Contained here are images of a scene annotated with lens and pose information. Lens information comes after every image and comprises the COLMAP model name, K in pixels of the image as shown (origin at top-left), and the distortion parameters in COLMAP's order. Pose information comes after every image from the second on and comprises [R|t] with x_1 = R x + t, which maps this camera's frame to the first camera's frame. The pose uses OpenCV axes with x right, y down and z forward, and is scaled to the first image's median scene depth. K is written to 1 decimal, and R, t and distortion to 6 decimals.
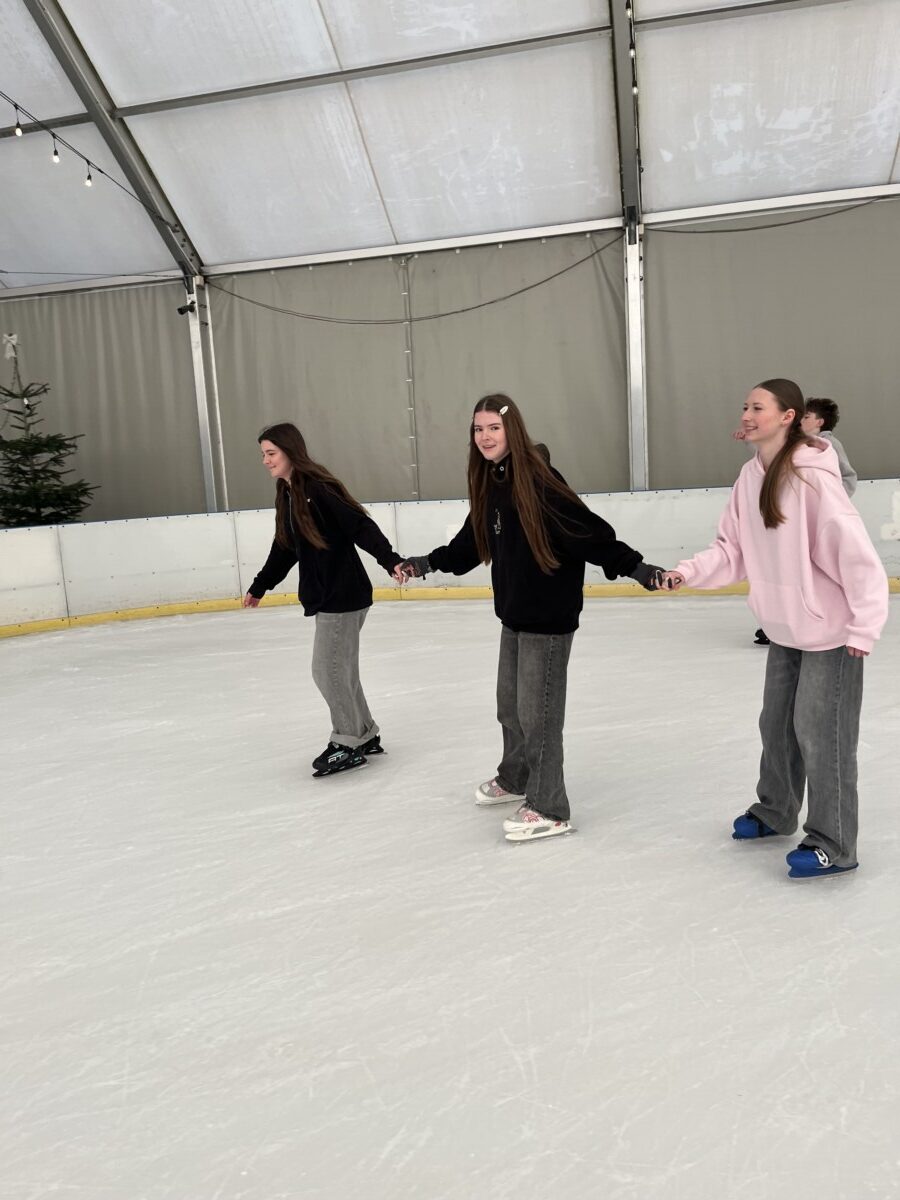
lens RADIAL K [[910.3, 0, 448.8], [0, 910.3, 599.1], [0, 0, 1]] dist [0.079878, -0.117895]
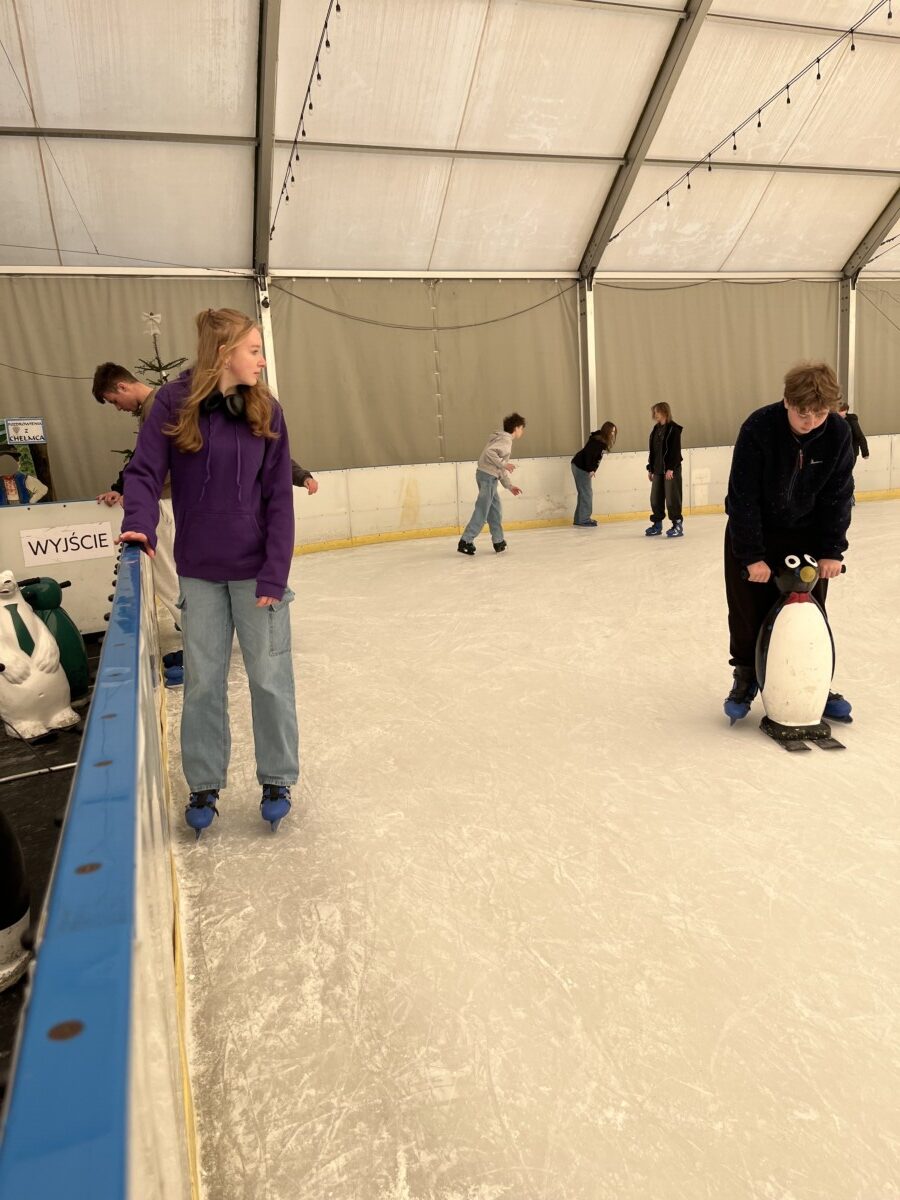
lens RADIAL K [[903.9, 0, 463.1], [0, 903.9, 600.5], [0, 0, 1]] dist [0.079505, -0.107889]
pose [[0.846784, -0.077782, 0.526219, -0.834016], [0.078195, 0.996706, 0.021495, 0.076693], [-0.526157, 0.022946, 0.850078, -0.163614]]
